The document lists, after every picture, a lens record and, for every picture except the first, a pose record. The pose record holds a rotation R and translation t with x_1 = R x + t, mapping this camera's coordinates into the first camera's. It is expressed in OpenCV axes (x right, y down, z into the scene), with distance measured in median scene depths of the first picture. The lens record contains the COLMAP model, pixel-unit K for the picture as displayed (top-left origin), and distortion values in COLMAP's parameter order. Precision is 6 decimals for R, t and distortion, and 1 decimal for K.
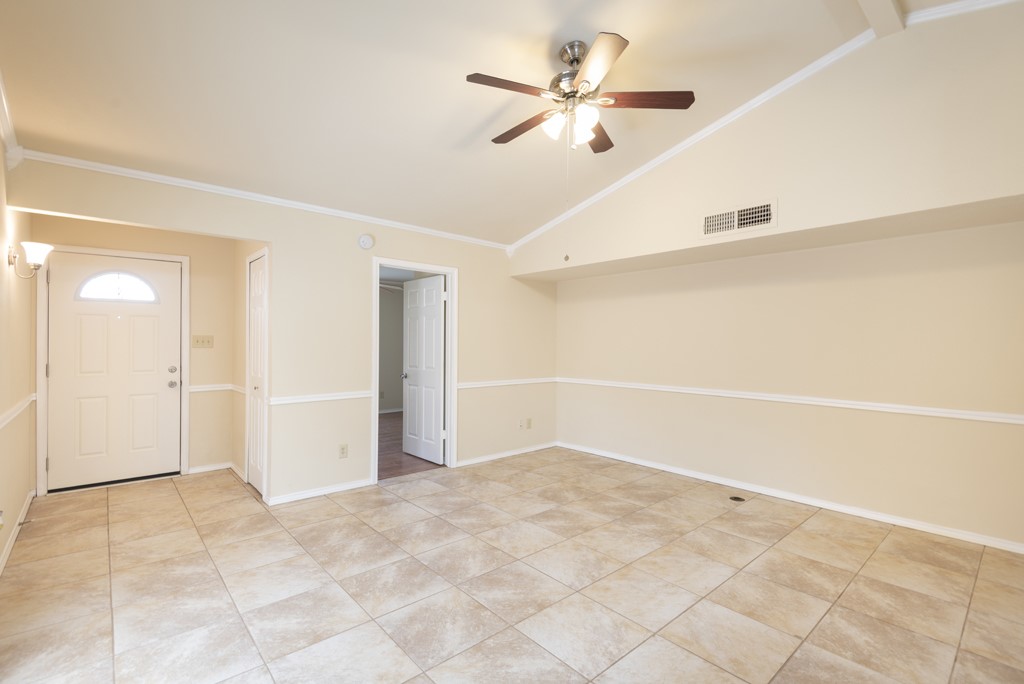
lens RADIAL K [[461.3, 0, 514.0], [0, 461.3, 339.8], [0, 0, 1]] dist [0.027443, -0.014347]
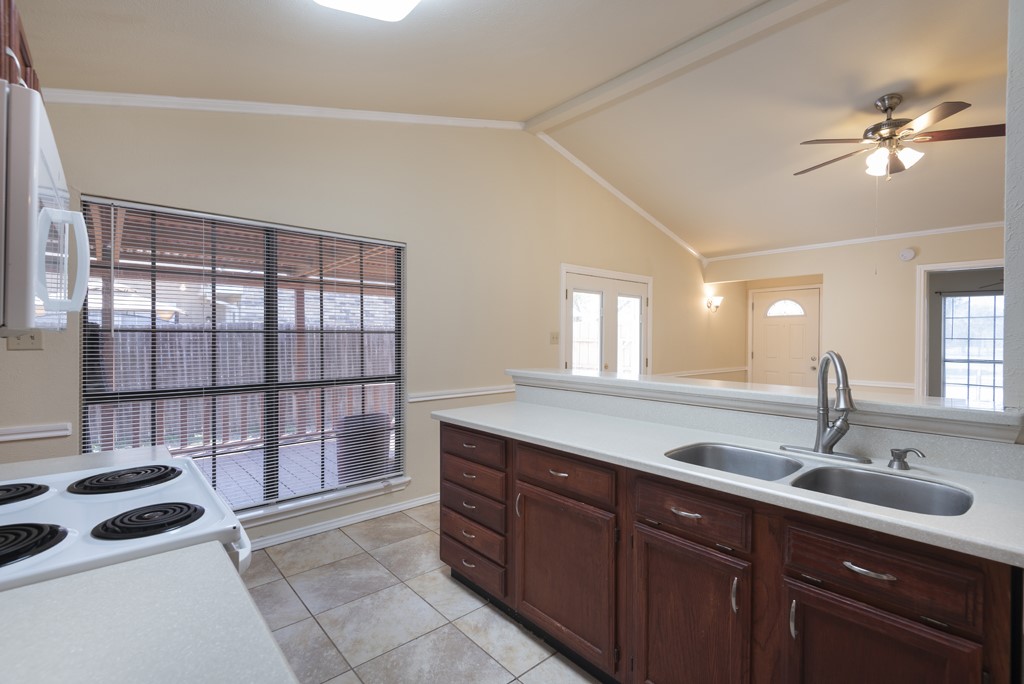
lens RADIAL K [[461.3, 0, 512.3], [0, 461.3, 338.0], [0, 0, 1]] dist [0.027443, -0.014347]
pose [[-0.004990, -0.004734, -0.999976, 0.972250], [-0.001333, 0.999988, -0.004727, 0.005398], [0.999987, 0.001309, -0.004996, 0.014866]]
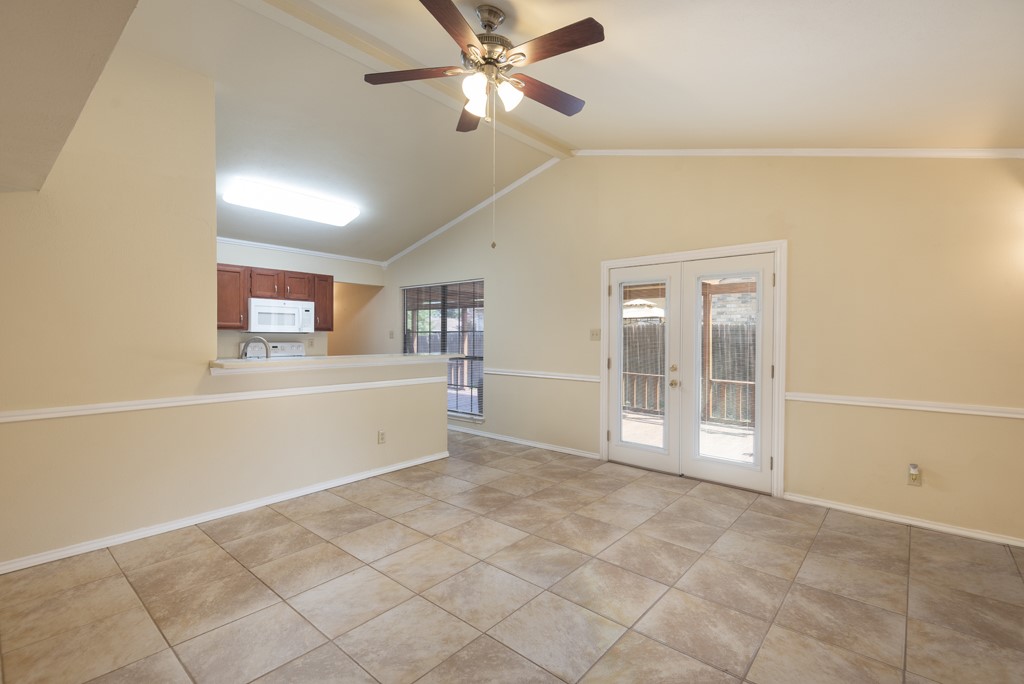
lens RADIAL K [[461.3, 0, 519.5], [0, 461.3, 337.0], [0, 0, 1]] dist [0.027443, -0.014347]
pose [[-0.990060, -0.010107, -0.140282, 0.137911], [-0.009790, 0.999948, -0.002948, 0.013471], [0.140305, -0.001545, -0.990107, 1.382017]]
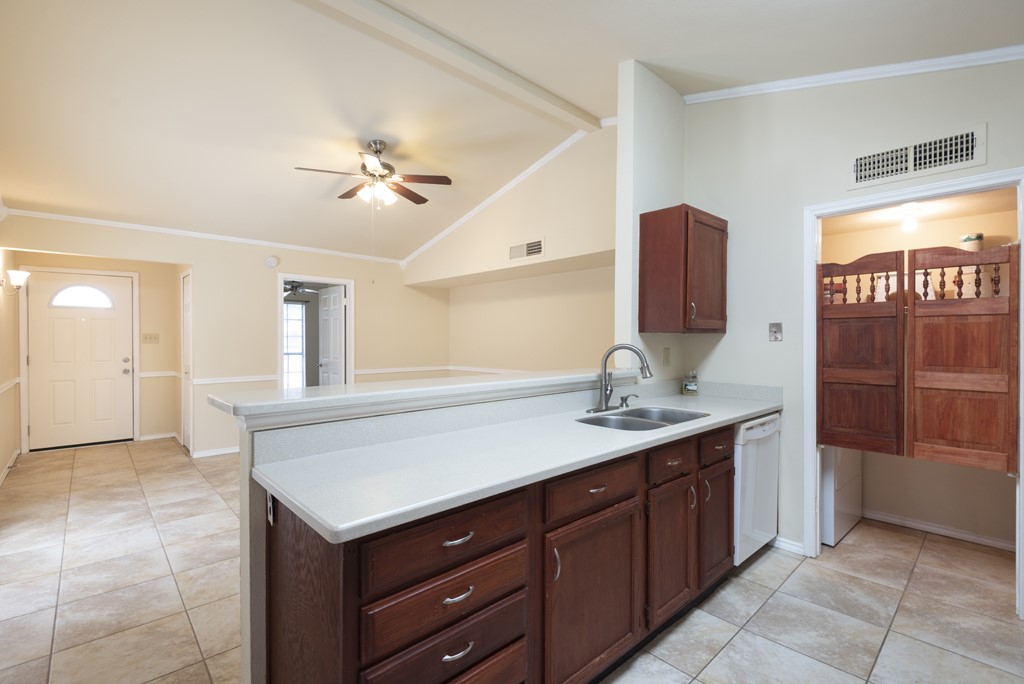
lens RADIAL K [[461.3, 0, 513.3], [0, 461.3, 339.9], [0, 0, 1]] dist [0.027443, -0.014347]
pose [[0.999881, -0.004994, 0.014577, 0.390738], [0.004862, 0.999947, 0.009021, 0.001329], [-0.014621, -0.008949, 0.999853, -0.375619]]
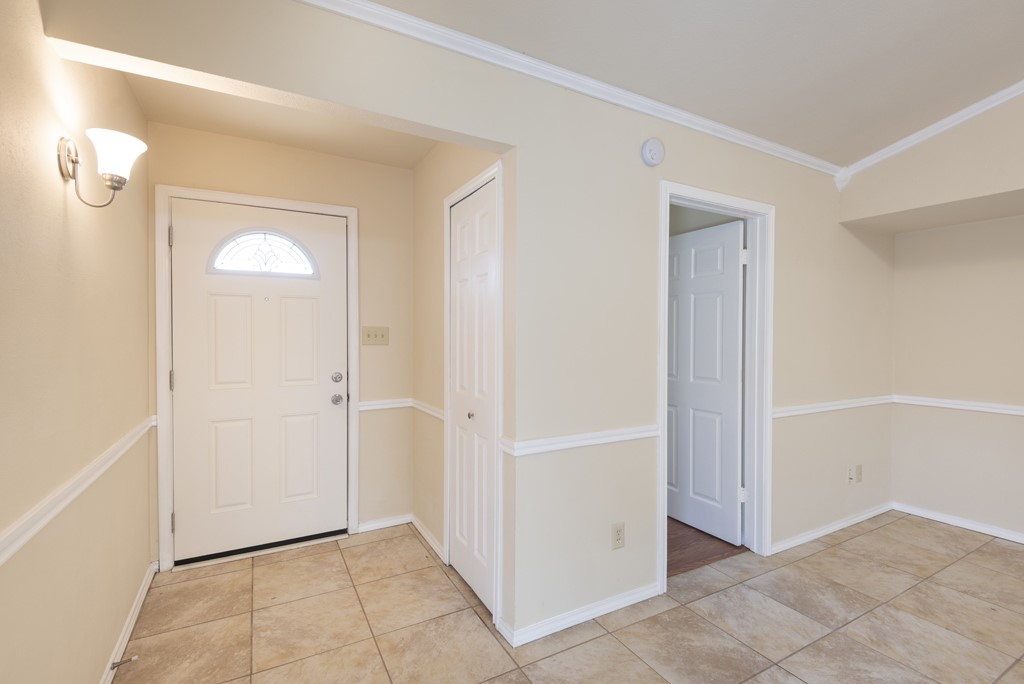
lens RADIAL K [[461.3, 0, 514.1], [0, 461.3, 339.3], [0, 0, 1]] dist [0.027443, -0.014347]
pose [[0.977214, 0.002123, -0.212246, -0.410708], [0.001142, 0.999883, 0.015261, -0.000732], [0.212253, -0.015156, 0.977097, 0.486219]]
